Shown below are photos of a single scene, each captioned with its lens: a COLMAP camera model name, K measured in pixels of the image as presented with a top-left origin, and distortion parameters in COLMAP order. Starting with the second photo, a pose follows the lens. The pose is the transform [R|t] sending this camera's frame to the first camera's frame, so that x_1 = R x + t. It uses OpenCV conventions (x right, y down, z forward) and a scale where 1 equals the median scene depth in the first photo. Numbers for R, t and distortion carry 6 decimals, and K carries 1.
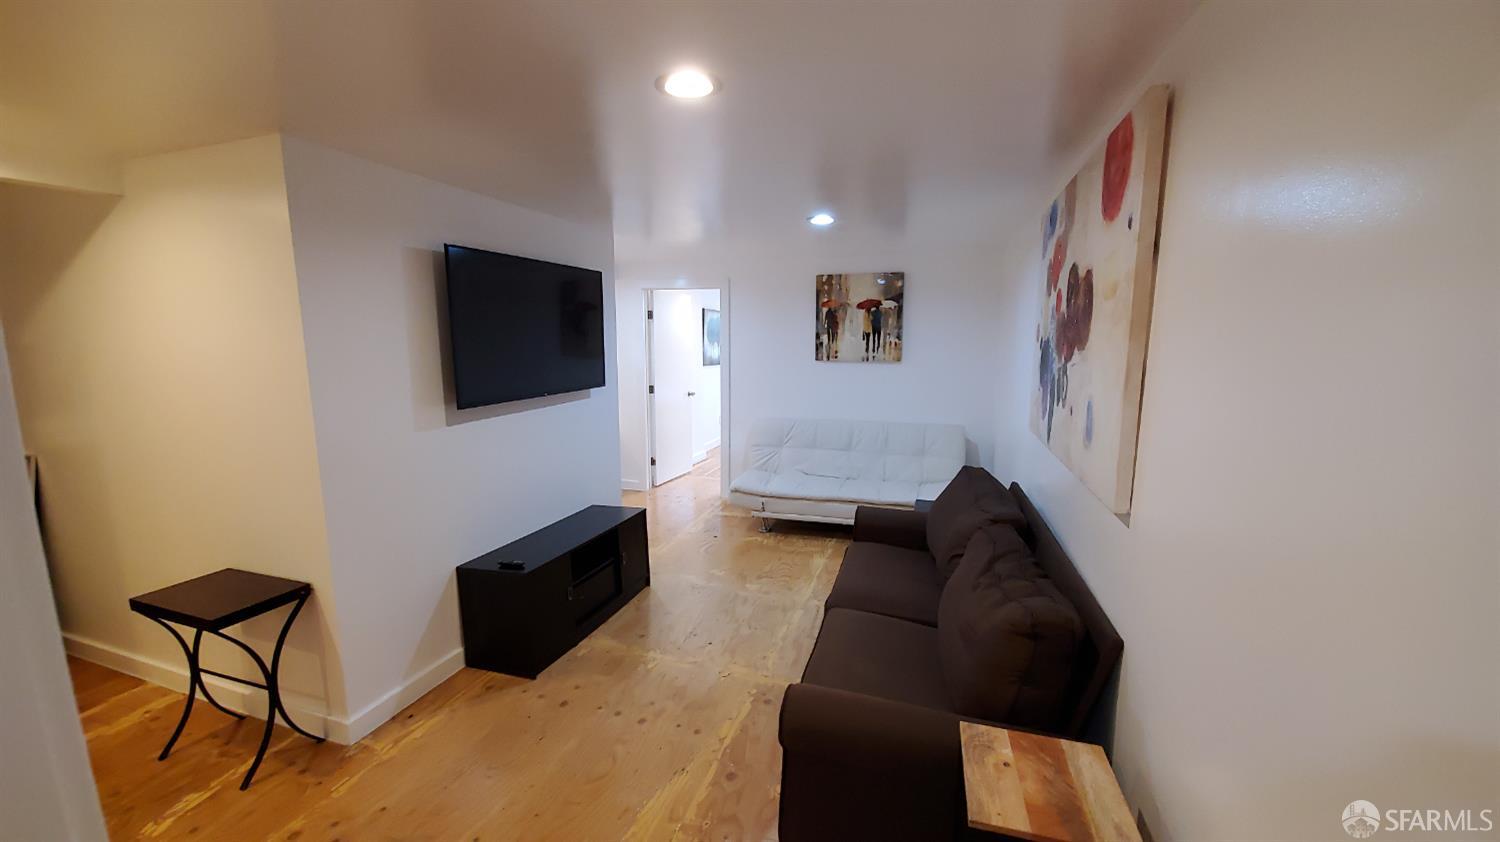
lens RADIAL K [[587.9, 0, 746.4], [0, 587.9, 427.3], [0, 0, 1]] dist [0.008223, -0.015250]
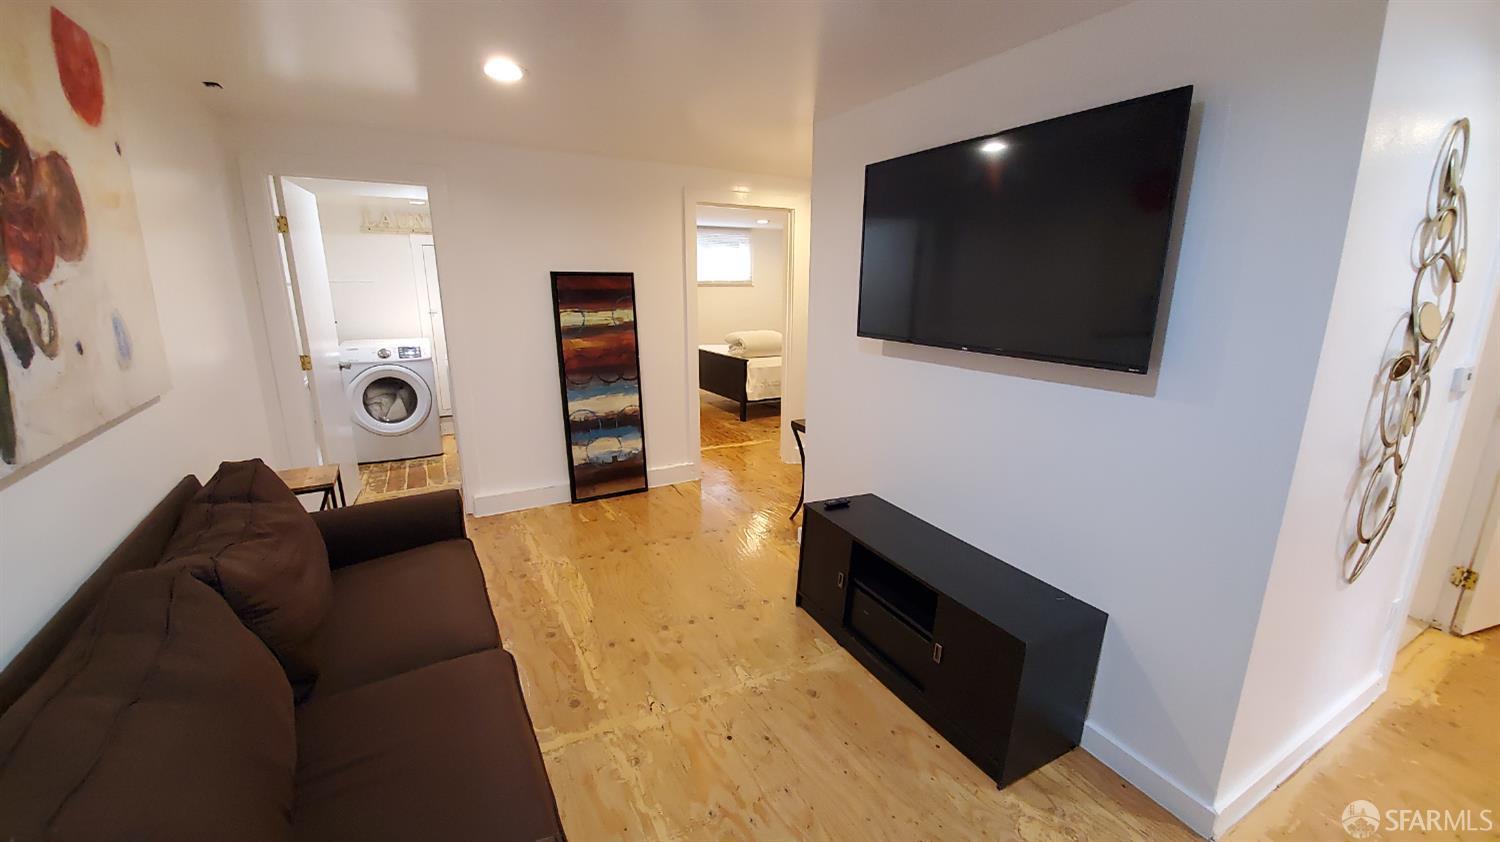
lens RADIAL K [[587.9, 0, 746.4], [0, 587.9, 427.3], [0, 0, 1]] dist [0.008223, -0.015250]
pose [[-0.690580, 0.170170, -0.702952, 0.386879], [-0.119578, 0.931688, 0.343015, -0.211305], [0.713303, 0.320937, -0.623056, 1.564808]]
